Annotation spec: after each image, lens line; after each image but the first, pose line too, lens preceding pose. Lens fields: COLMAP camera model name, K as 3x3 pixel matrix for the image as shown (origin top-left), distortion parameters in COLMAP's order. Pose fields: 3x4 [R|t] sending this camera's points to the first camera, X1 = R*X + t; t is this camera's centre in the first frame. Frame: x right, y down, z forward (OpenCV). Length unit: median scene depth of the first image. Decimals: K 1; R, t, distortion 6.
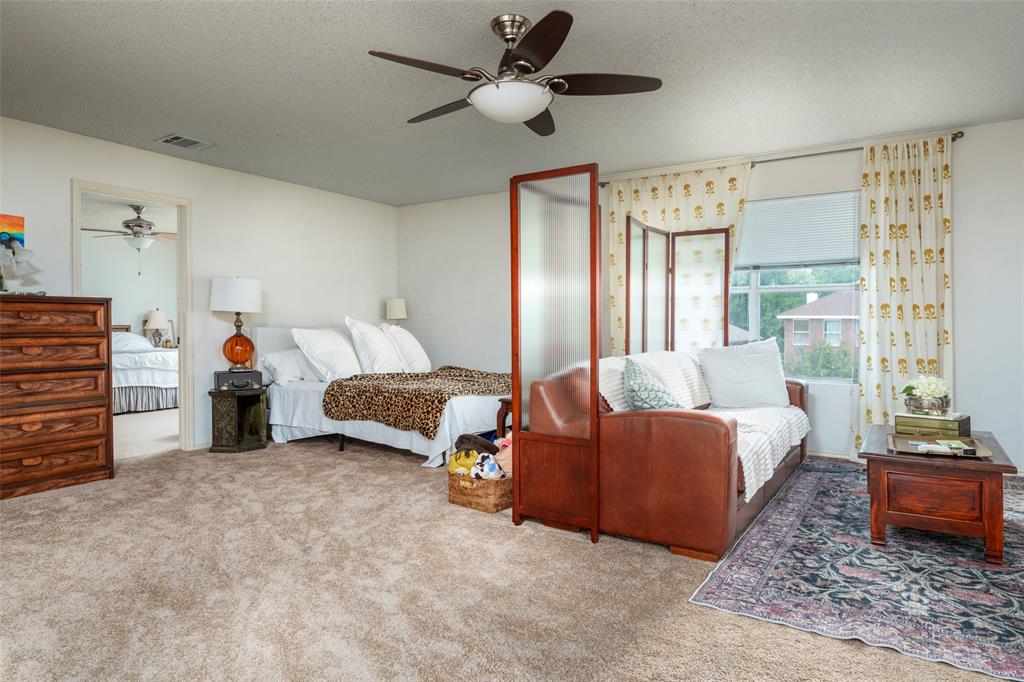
lens RADIAL K [[624.5, 0, 512.0], [0, 624.5, 341.0], [0, 0, 1]] dist [-0.000029, 0.000649]
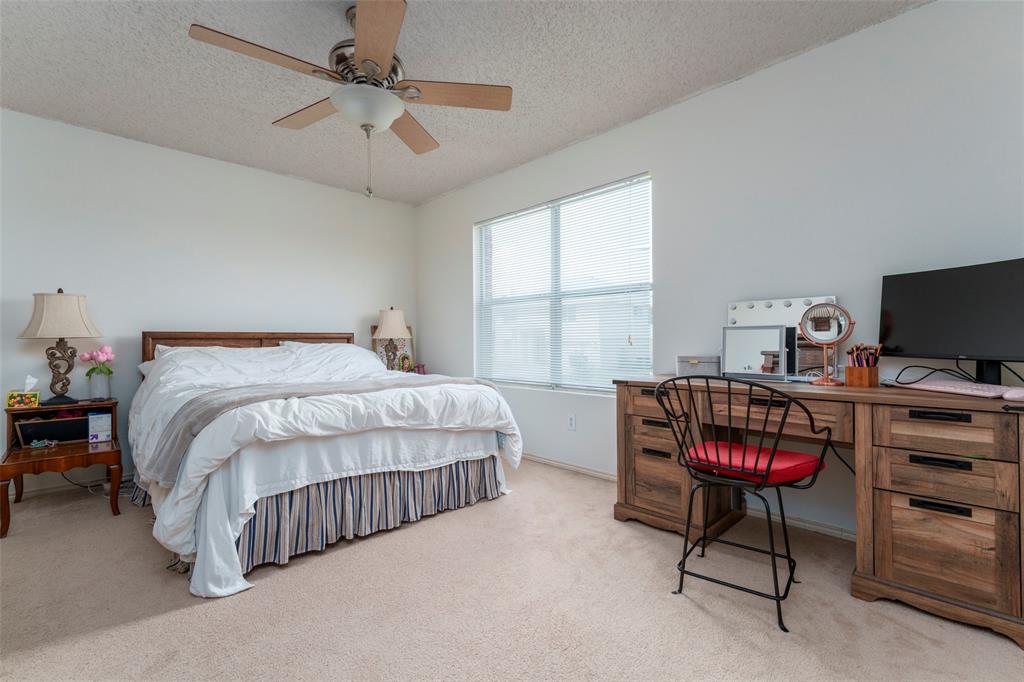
lens RADIAL K [[447.1, 0, 512.0], [0, 447.1, 341.0], [0, 0, 1]] dist [0.000128, 0.000003]
pose [[0.975597, -0.004395, -0.219523, -0.515876], [-0.001058, 0.999694, -0.024714, -0.008896], [0.219565, 0.024343, 0.975294, 0.862880]]
